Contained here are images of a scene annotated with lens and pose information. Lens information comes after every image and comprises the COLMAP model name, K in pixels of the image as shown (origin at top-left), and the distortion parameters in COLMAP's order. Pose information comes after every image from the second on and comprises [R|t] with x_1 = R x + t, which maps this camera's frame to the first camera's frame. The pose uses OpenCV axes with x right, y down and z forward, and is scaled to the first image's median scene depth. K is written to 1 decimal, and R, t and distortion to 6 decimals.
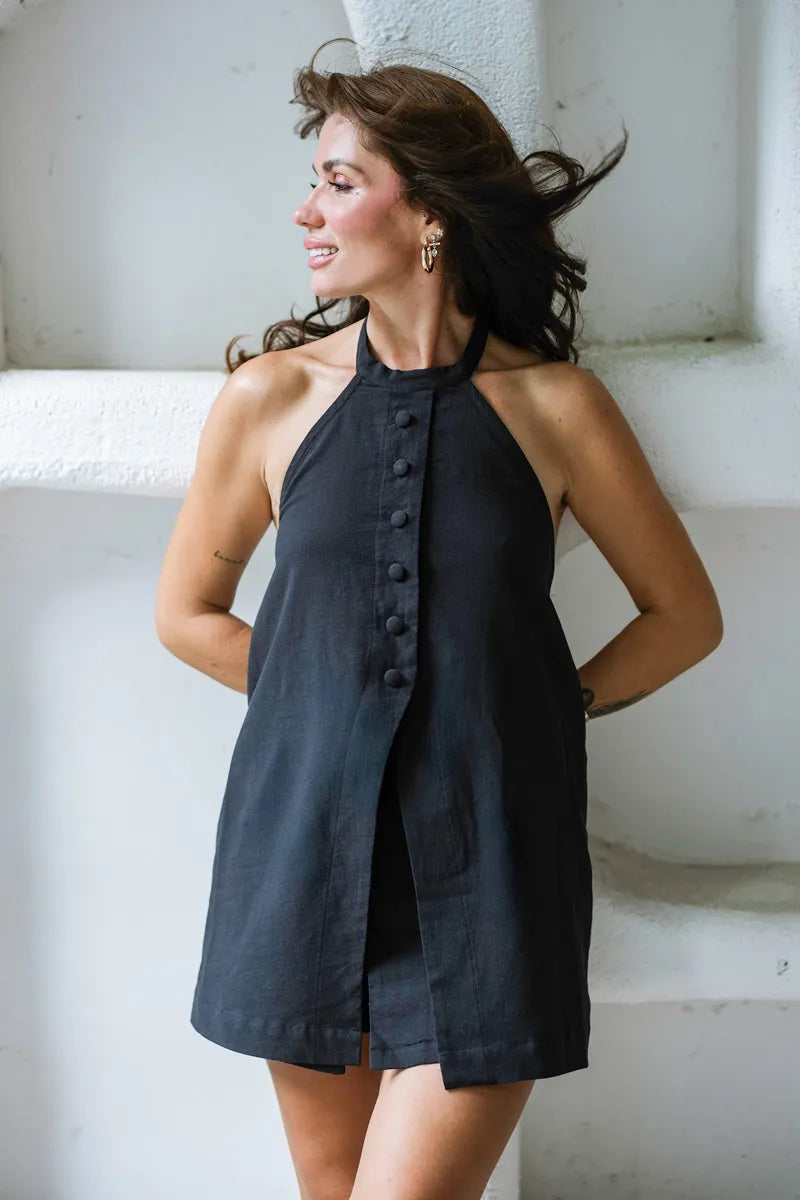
lens RADIAL K [[2853.1, 0, 402.7], [0, 2853.1, 587.8], [0, 0, 1]] dist [0.038583, 0.000000]
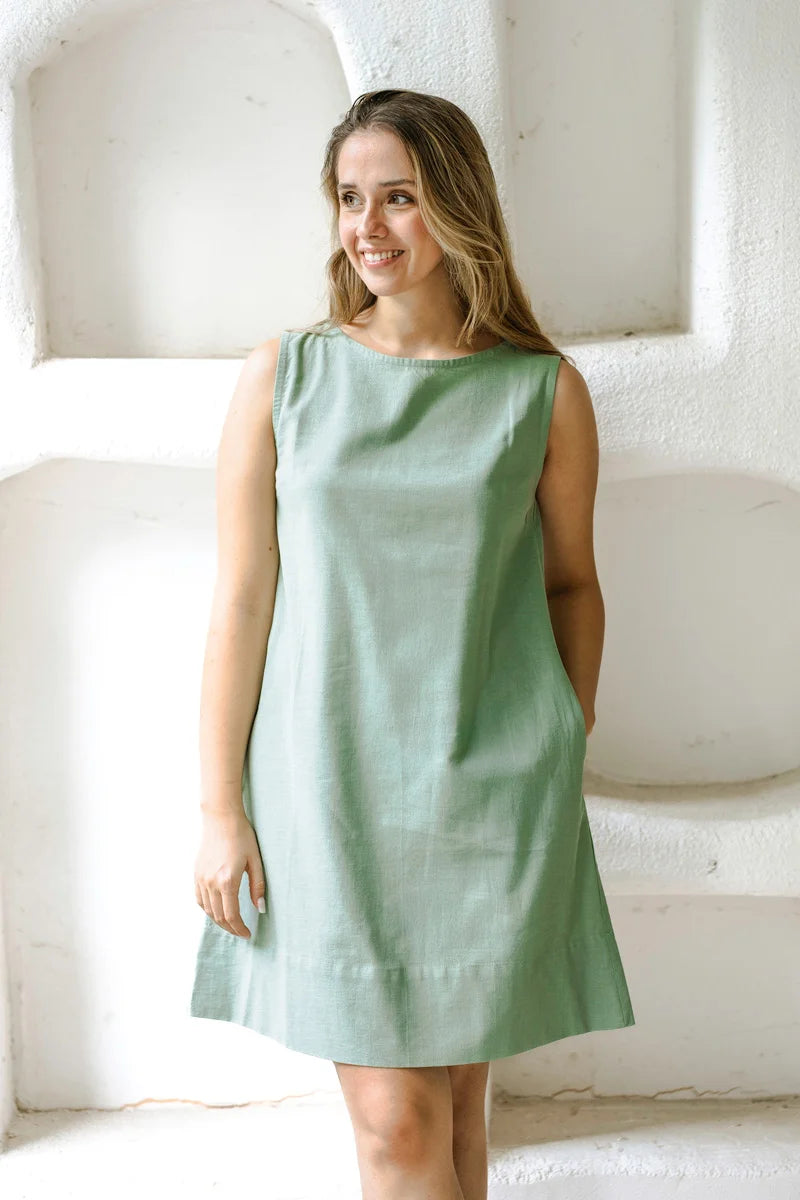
lens RADIAL K [[2853.1, 0, 433.2], [0, 2853.1, 586.0], [0, 0, 1]] dist [0.038583, 0.000000]
pose [[0.999985, -0.000950, 0.005374, 0.012740], [0.000959, 0.999998, -0.001820, 0.020800], [-0.005372, 0.001826, 0.999984, -0.181526]]
